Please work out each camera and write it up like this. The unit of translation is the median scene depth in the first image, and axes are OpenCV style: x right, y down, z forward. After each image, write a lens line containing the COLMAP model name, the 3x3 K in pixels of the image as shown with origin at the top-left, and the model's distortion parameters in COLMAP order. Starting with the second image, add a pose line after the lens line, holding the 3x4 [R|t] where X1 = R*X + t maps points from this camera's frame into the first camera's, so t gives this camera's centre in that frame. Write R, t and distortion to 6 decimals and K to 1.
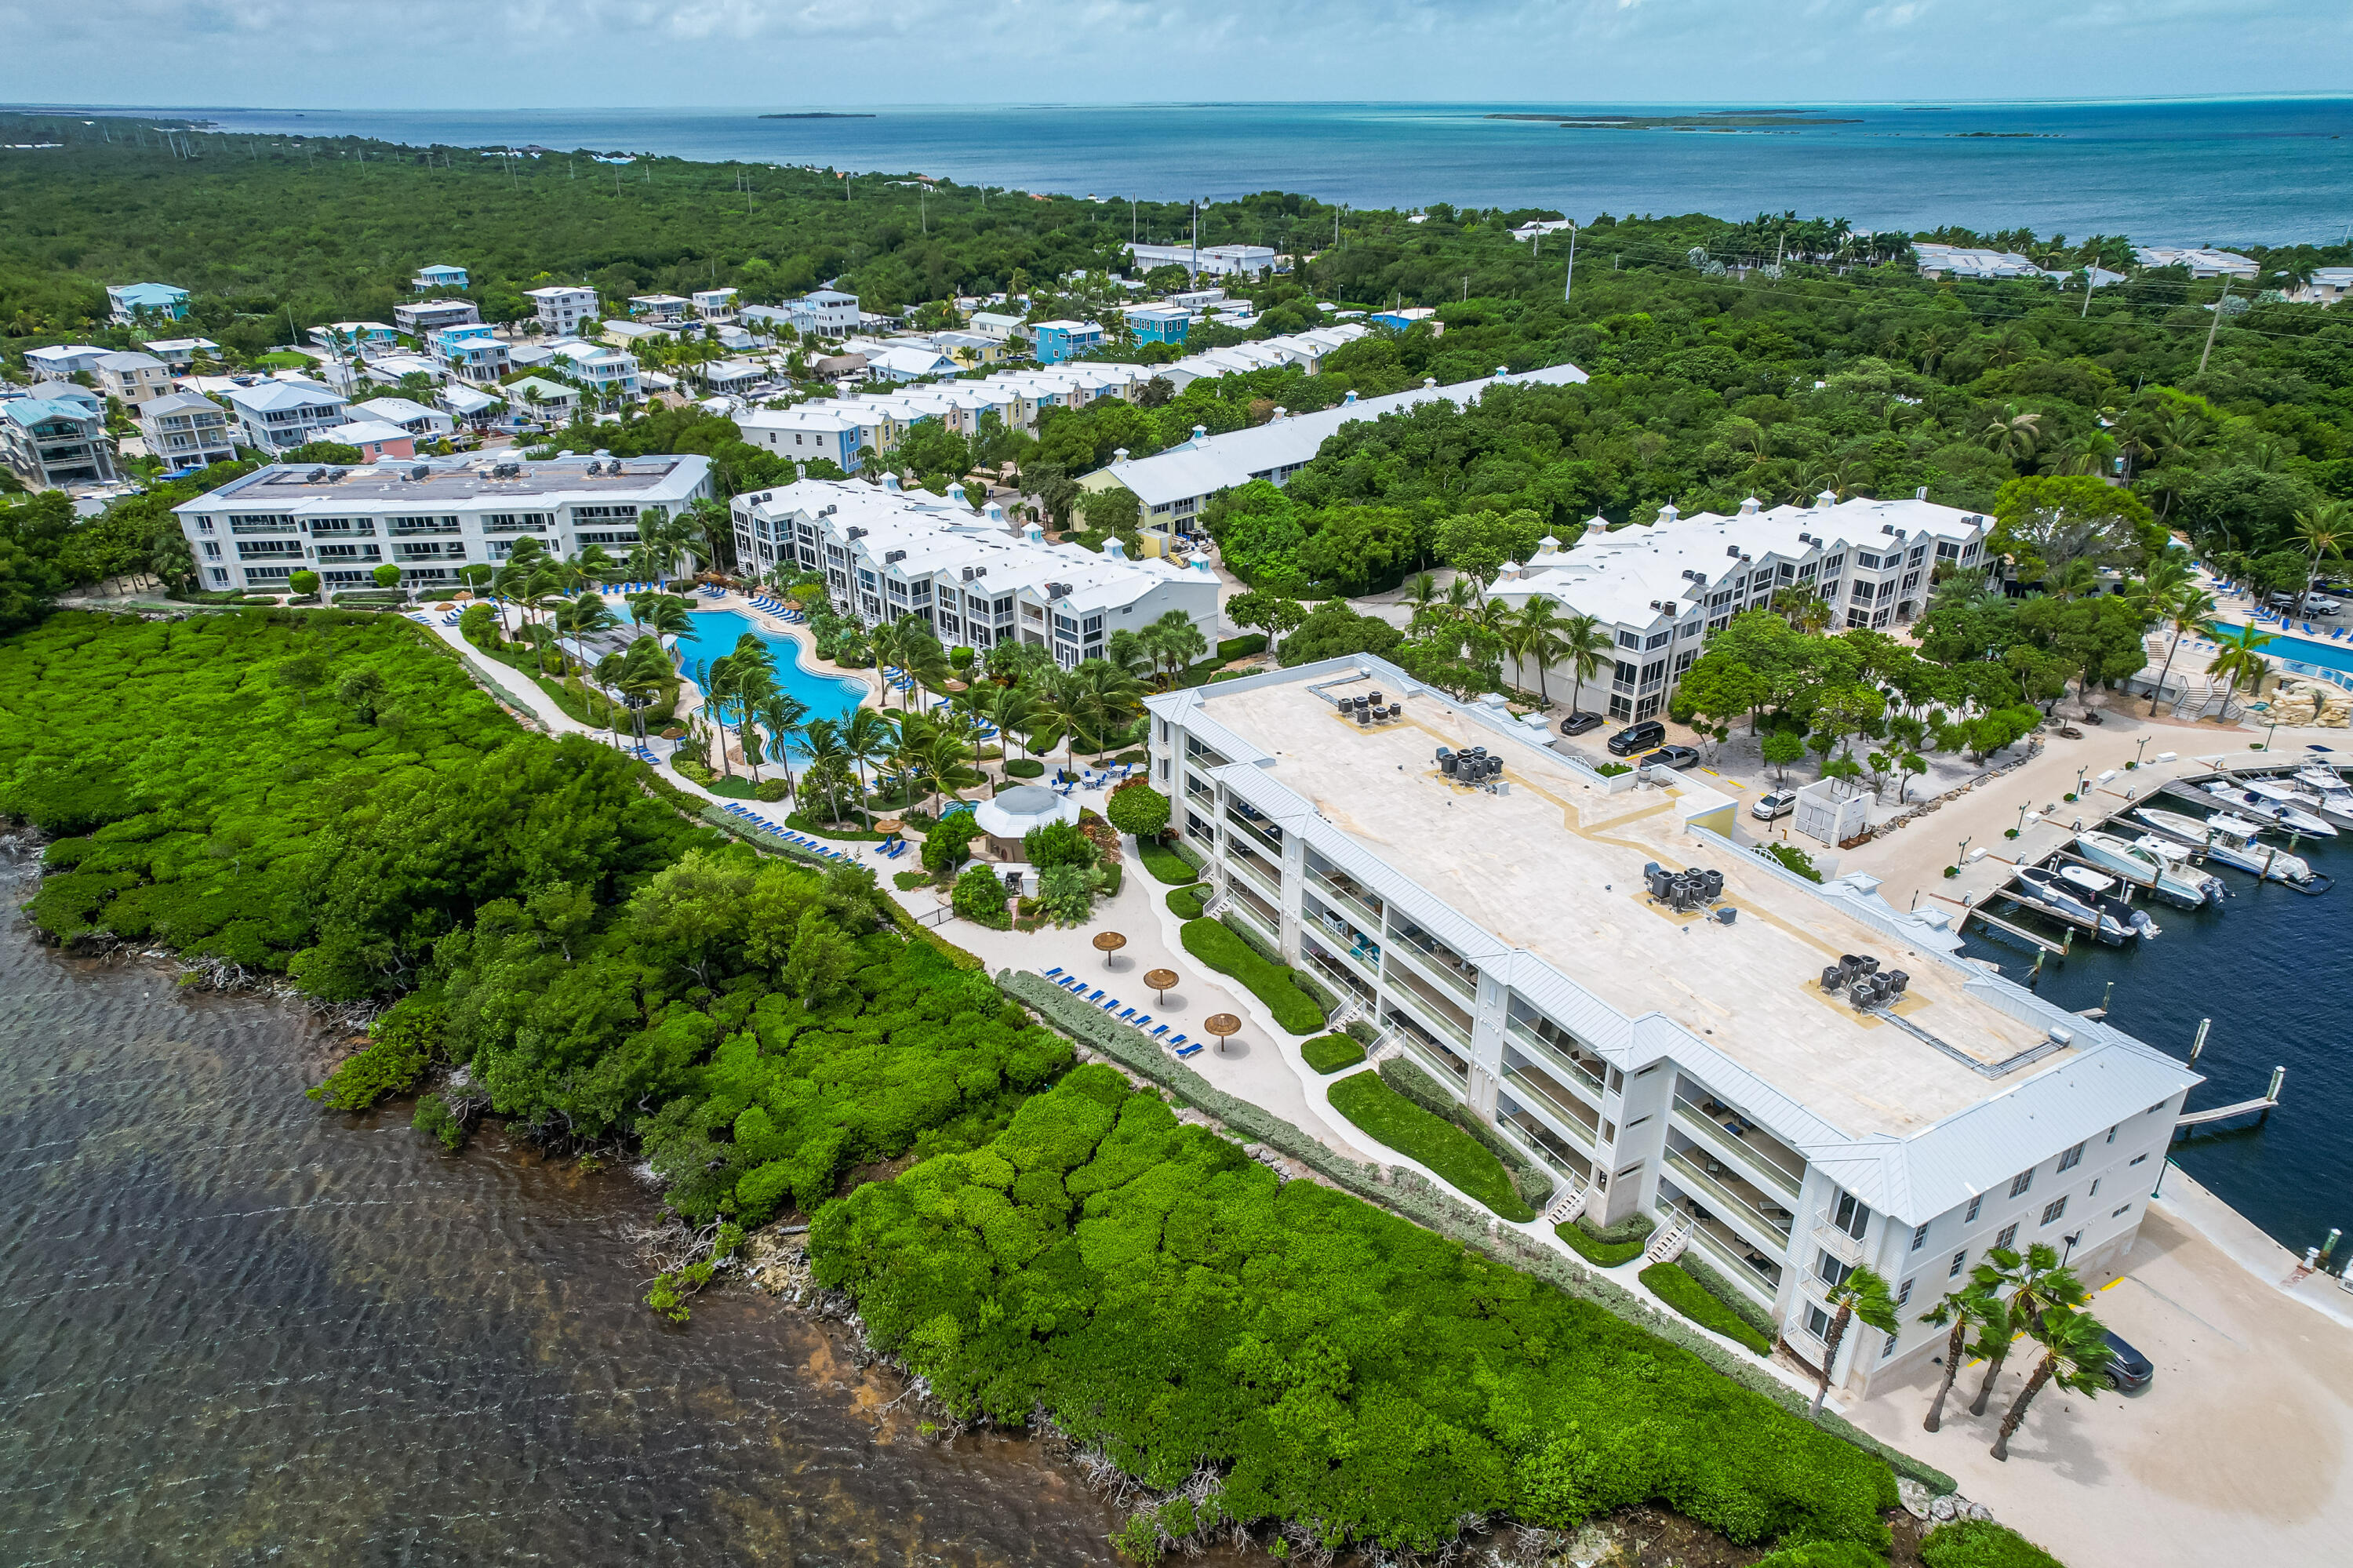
lens RADIAL K [[1444.6, 0, 1176.8], [0, 1444.6, 820.2], [0, 0, 1]] dist [-0.095419, 0.000097]
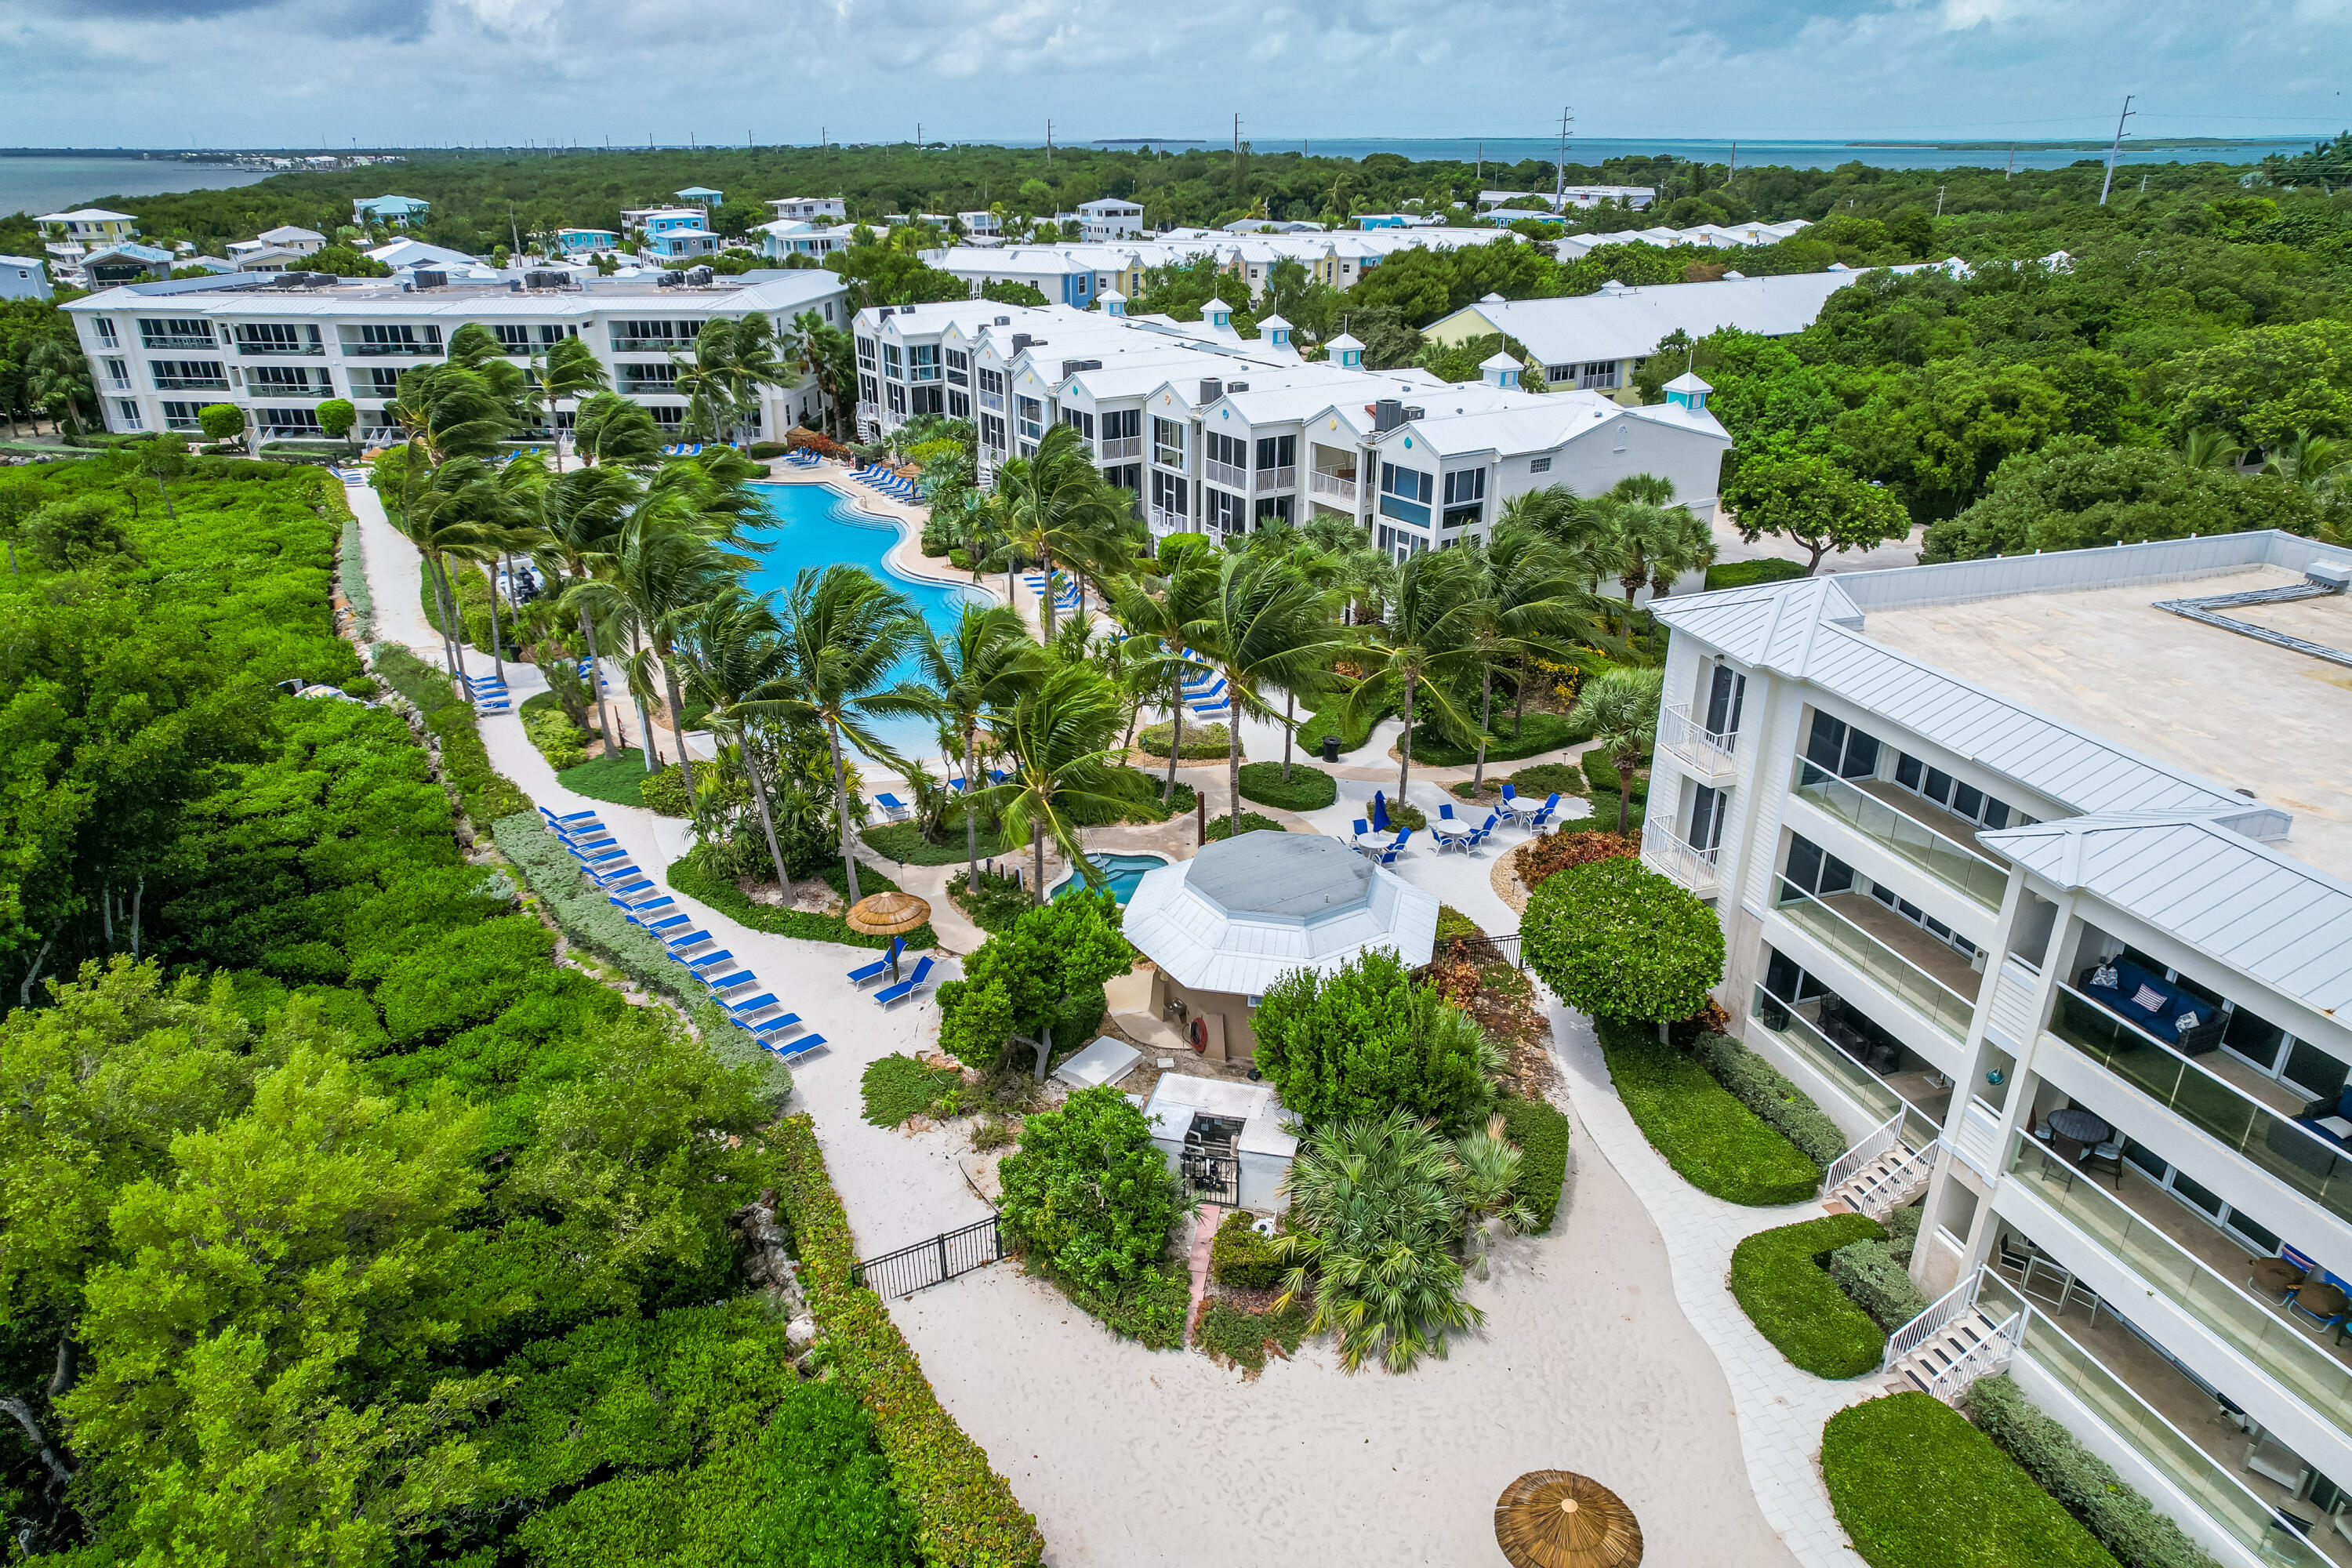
lens RADIAL K [[1500.8, 0, 1176.0], [0, 1500.8, 784.0], [0, 0, 1]] dist [-0.004224, 0.000092]
pose [[0.978999, 0.078863, -0.187996, -0.057111], [-0.087635, 0.995397, -0.038803, -0.017251], [0.184071, 0.054464, 0.981403, 0.580671]]
